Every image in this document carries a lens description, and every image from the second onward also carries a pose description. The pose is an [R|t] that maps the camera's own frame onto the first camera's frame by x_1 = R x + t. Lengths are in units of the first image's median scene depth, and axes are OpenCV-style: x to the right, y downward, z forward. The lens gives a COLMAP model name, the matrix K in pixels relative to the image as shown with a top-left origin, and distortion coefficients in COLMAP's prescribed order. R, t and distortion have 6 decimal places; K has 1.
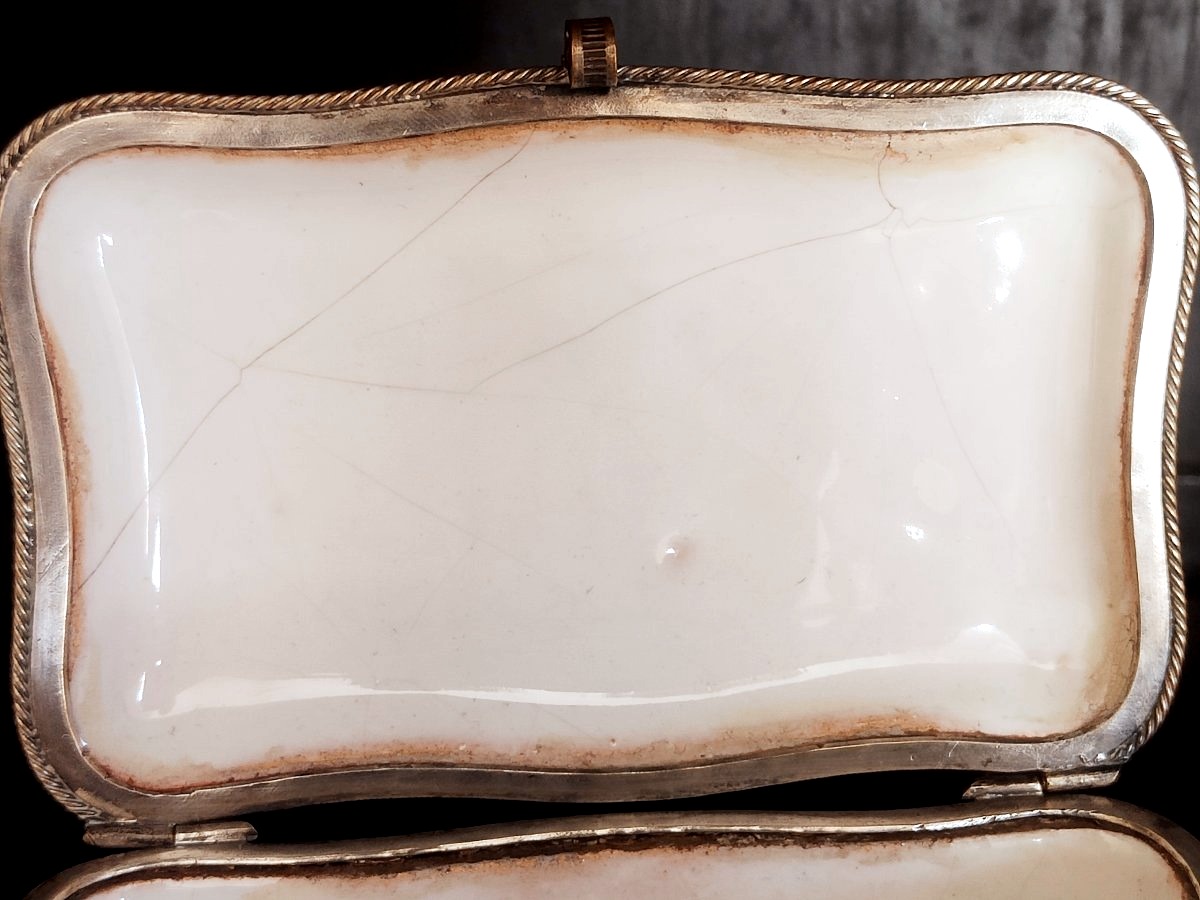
lens RADIAL K [[2393.9, 0, 646.0], [0, 2393.9, 452.1], [0, 0, 1]] dist [0.143584, -0.571625]
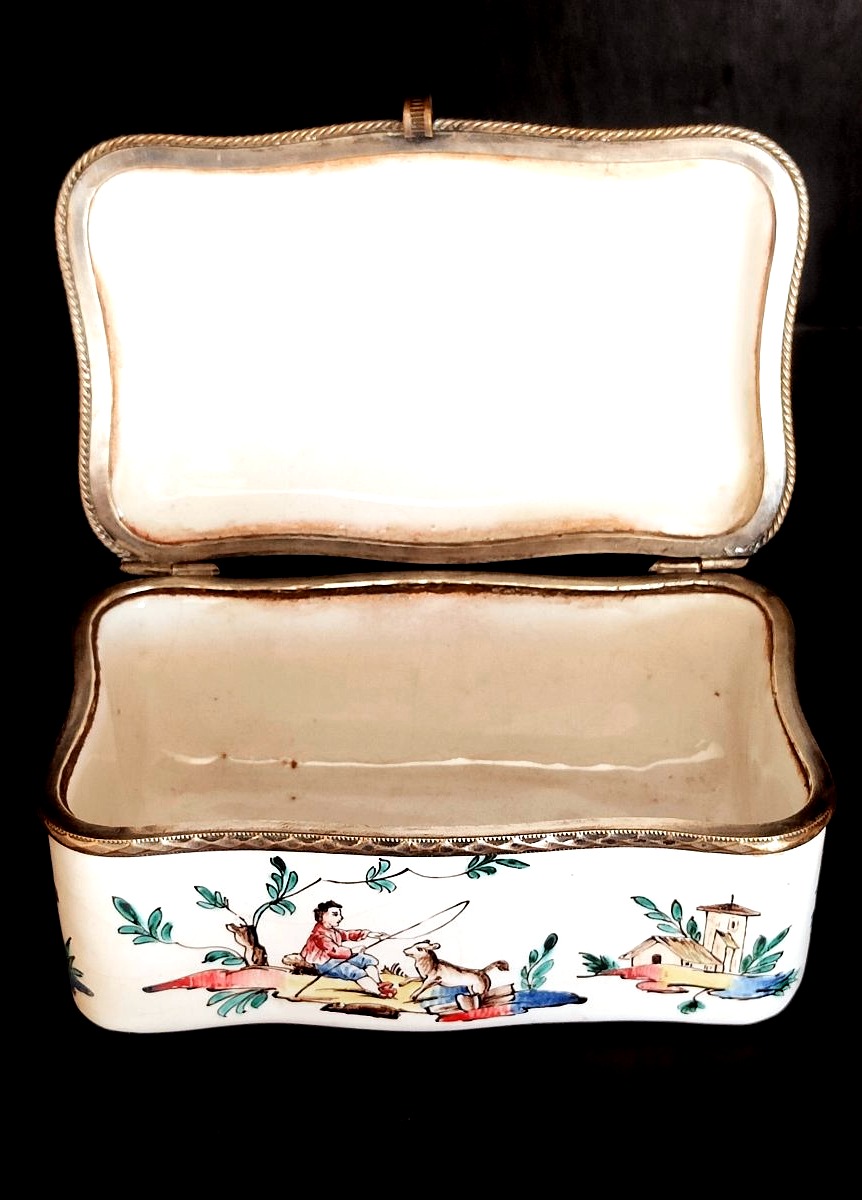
lens RADIAL K [[2385.4, 0, 356.3], [0, 2385.4, 600.1], [0, 0, 1]] dist [0.124211, -0.215459]
pose [[0.985672, 0.054688, -0.159560, 0.199924], [-0.023044, 0.980770, 0.193804, -0.147253], [0.167091, -0.187350, 0.967978, -0.605009]]
